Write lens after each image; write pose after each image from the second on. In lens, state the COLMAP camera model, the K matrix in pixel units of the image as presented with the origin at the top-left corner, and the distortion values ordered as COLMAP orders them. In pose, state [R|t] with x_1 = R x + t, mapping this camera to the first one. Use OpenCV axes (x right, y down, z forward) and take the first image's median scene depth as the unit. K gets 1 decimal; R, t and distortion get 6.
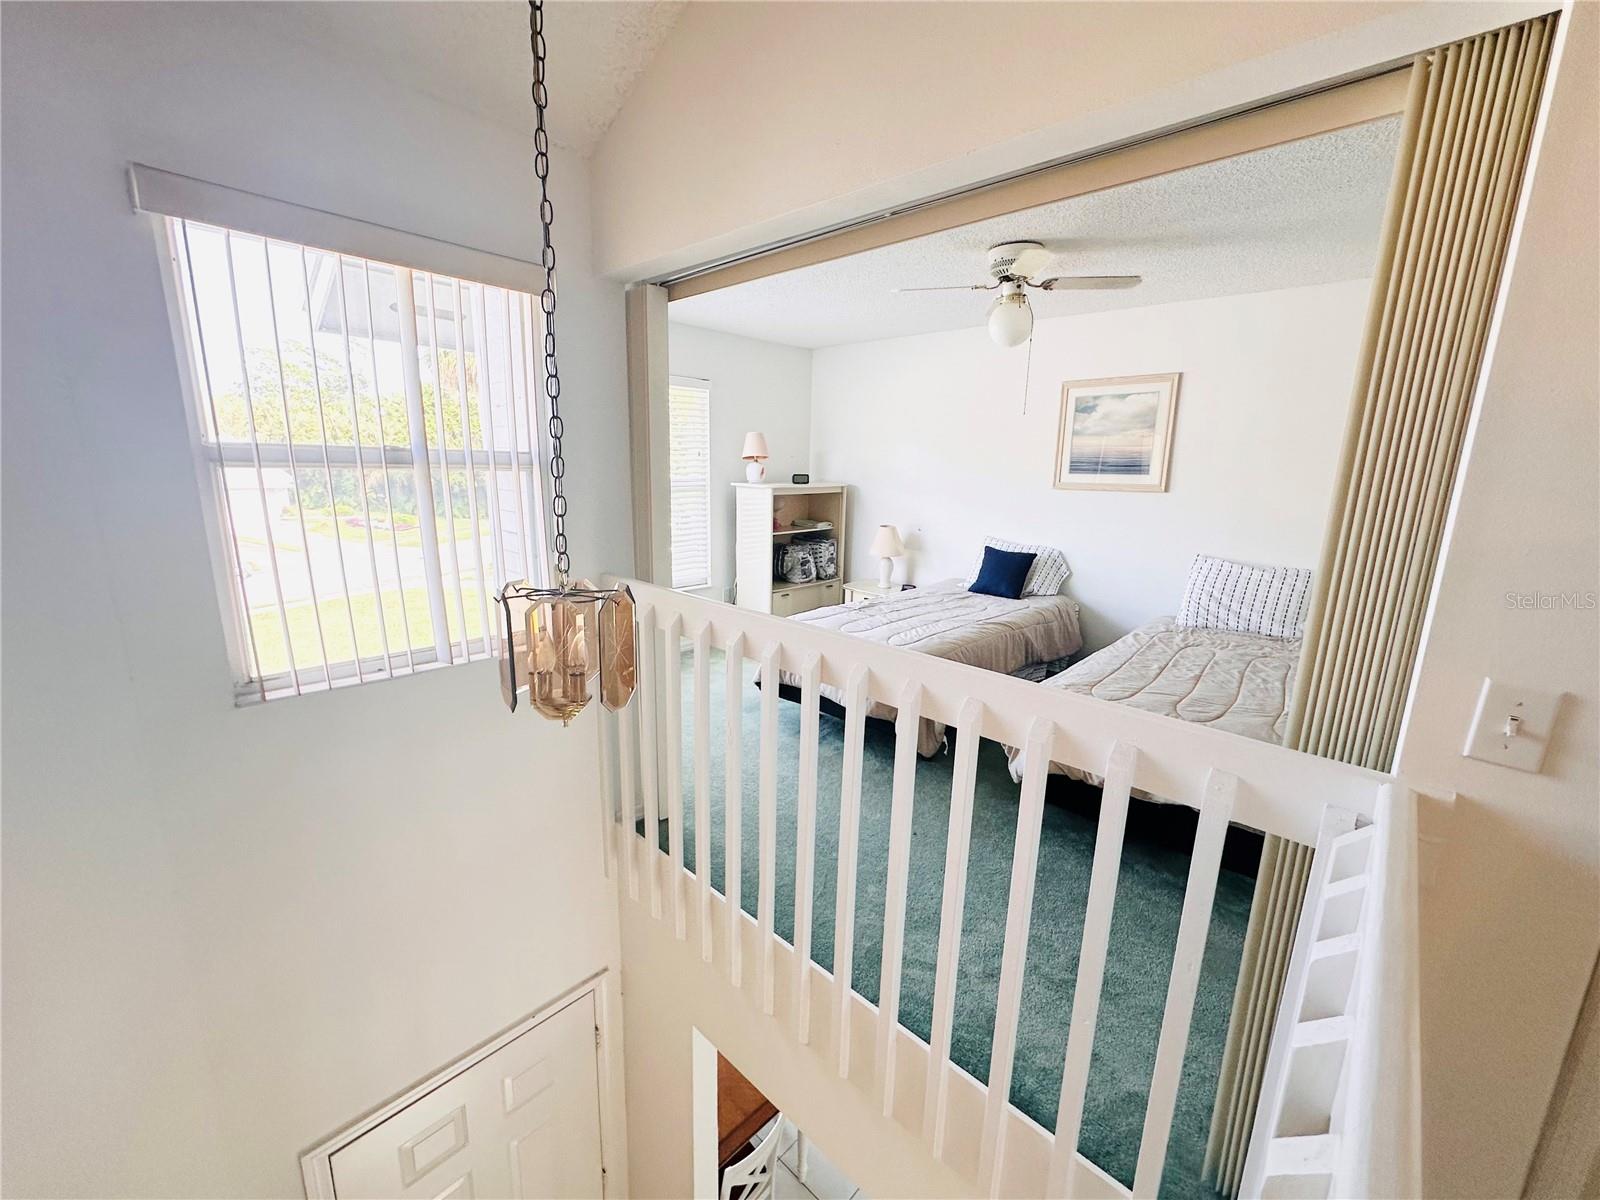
lens RADIAL K [[637.7, 0, 800.2], [0, 637.7, 597.5], [0, 0, 1]] dist [-0.004095, 0.000278]
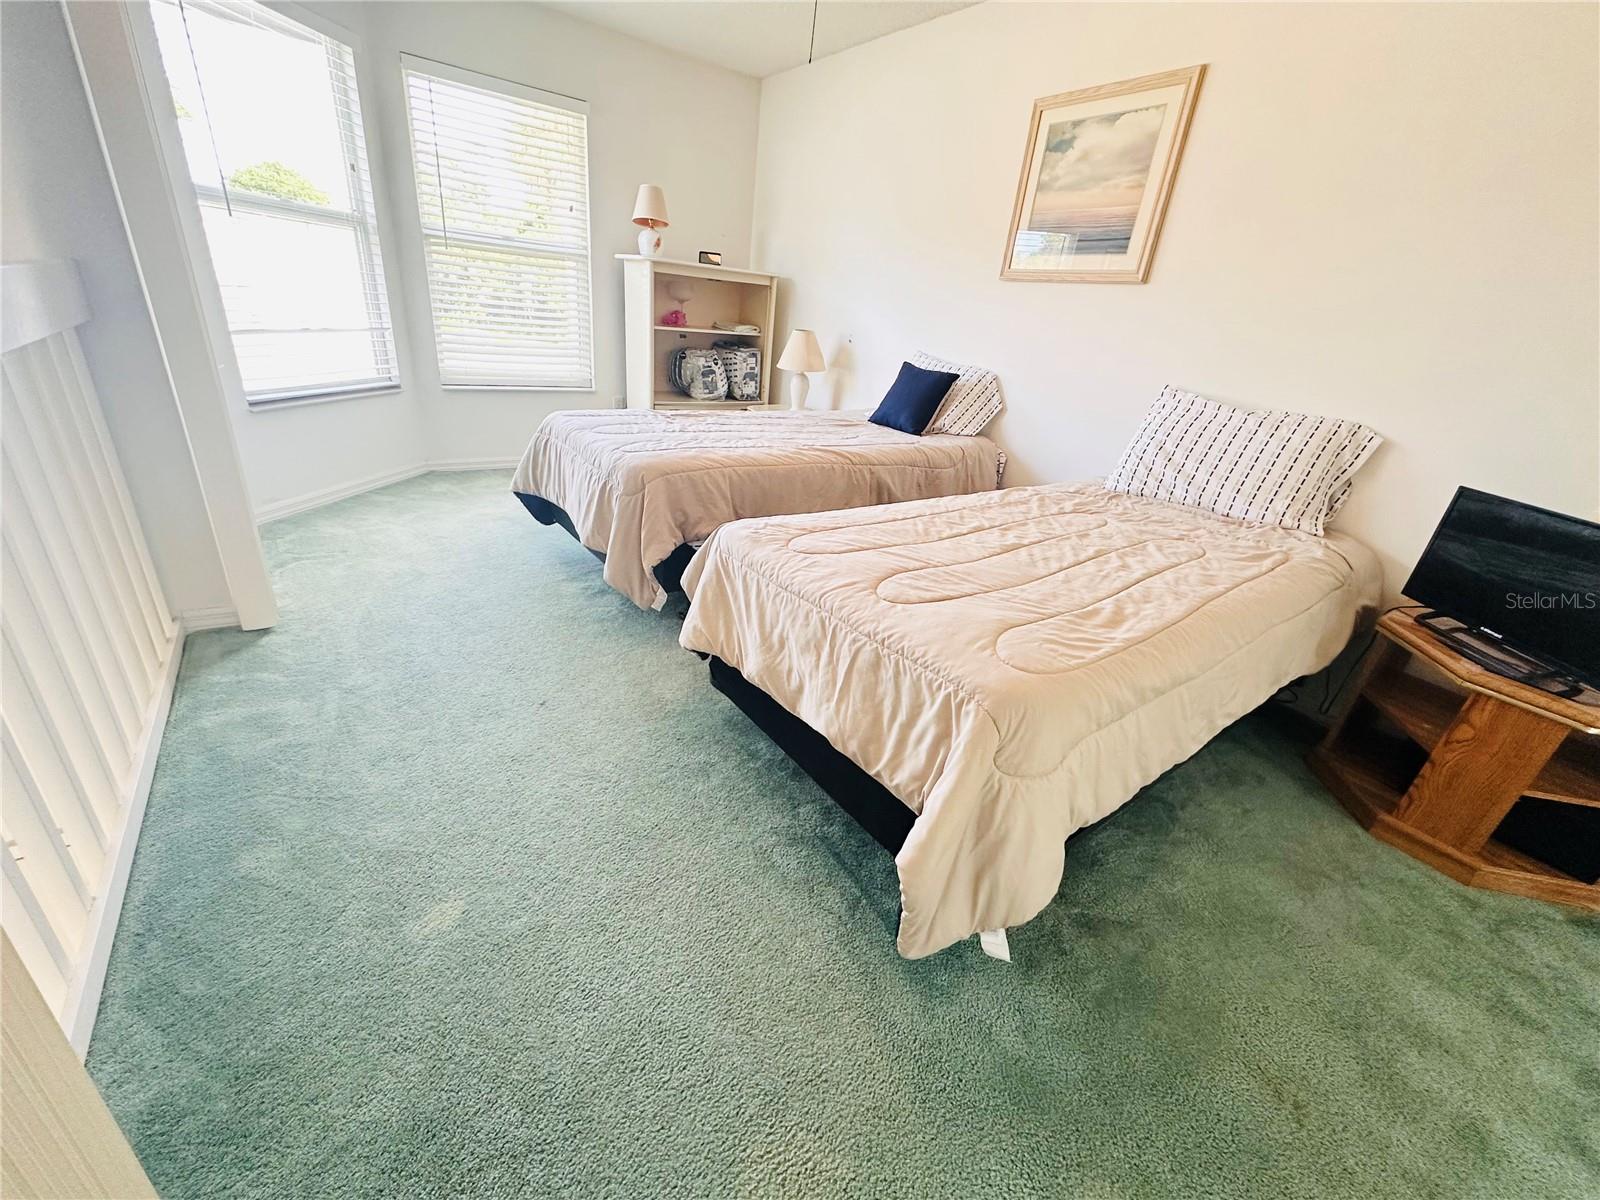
lens RADIAL K [[642.6, 0, 800.9], [0, 642.6, 595.7], [0, 0, 1]] dist [-0.002227, 0.000017]
pose [[0.979996, 0.145981, -0.135270, 0.340331], [-0.115707, 0.970929, 0.209544, 0.042823], [0.161927, -0.189700, 0.968397, 0.233761]]
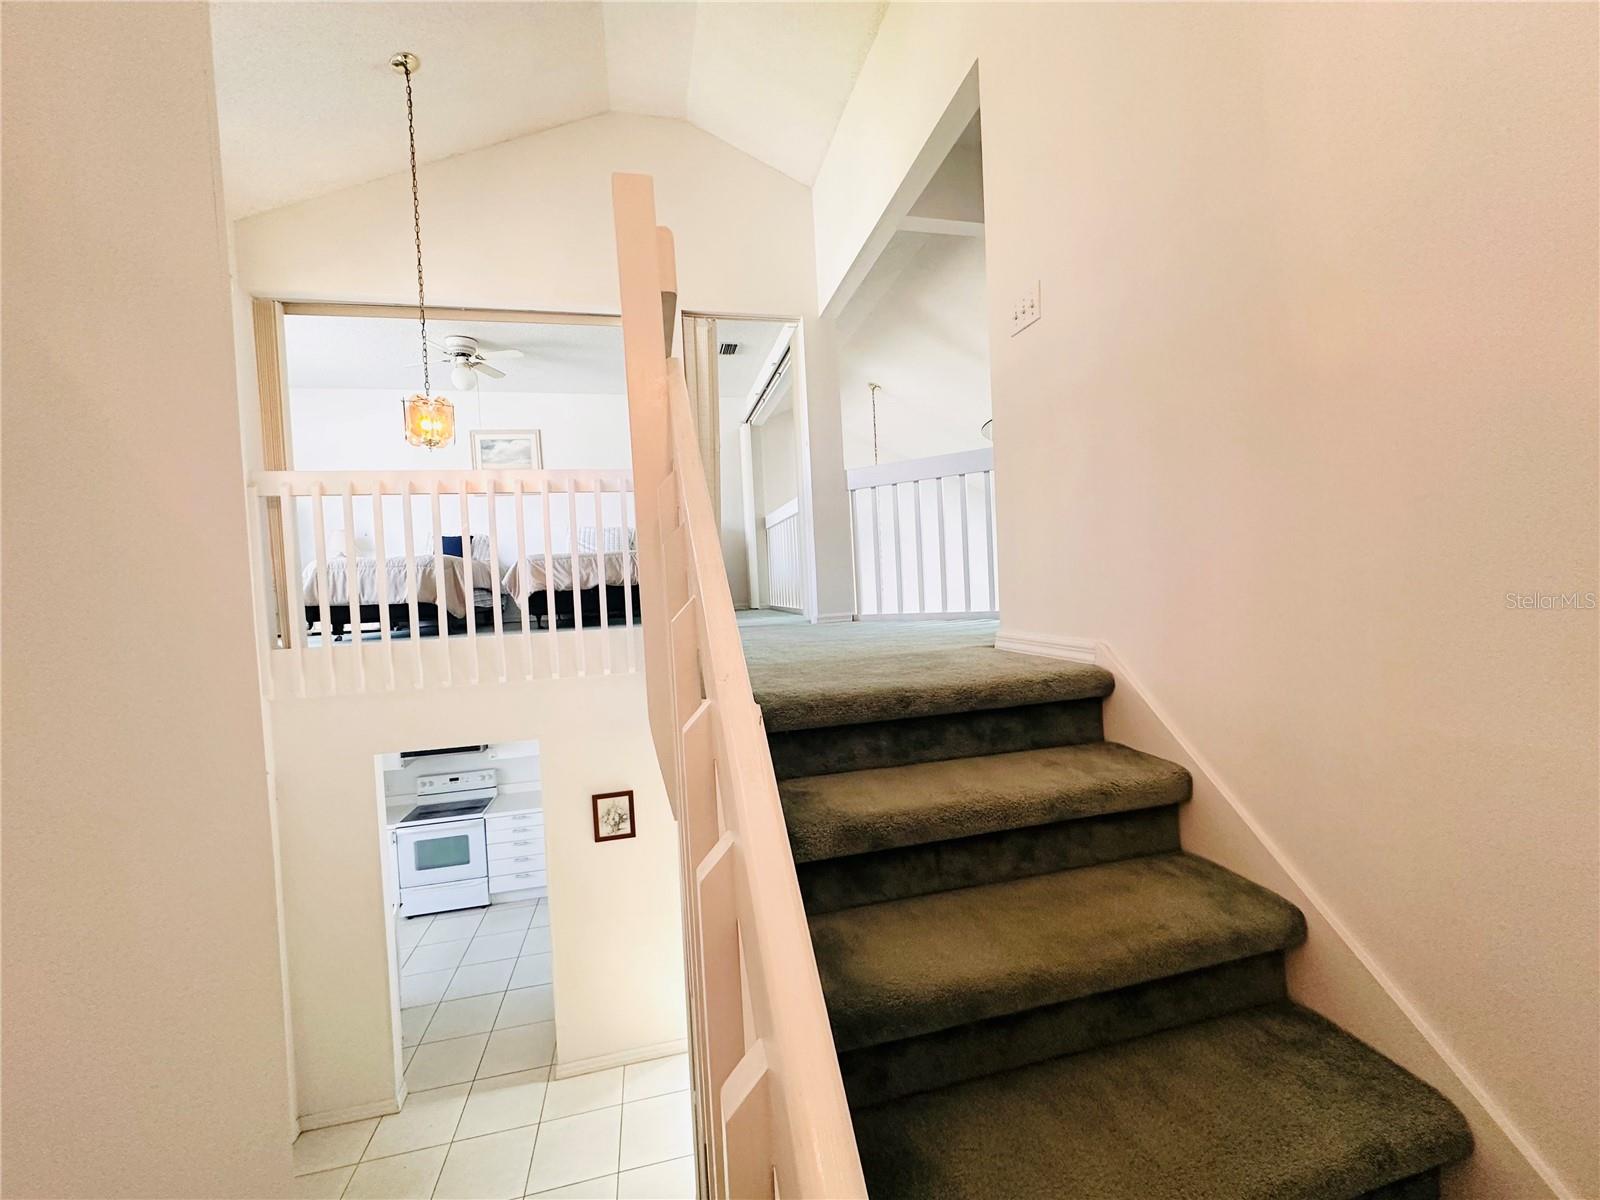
lens RADIAL K [[637.7, 0, 800.2], [0, 637.7, 597.5], [0, 0, 1]] dist [-0.004095, 0.000278]
pose [[0.547431, -0.075545, 0.833434, -0.496671], [0.233748, 0.970081, -0.065604, 0.367554], [-0.803543, 0.230727, 0.548712, -0.445601]]
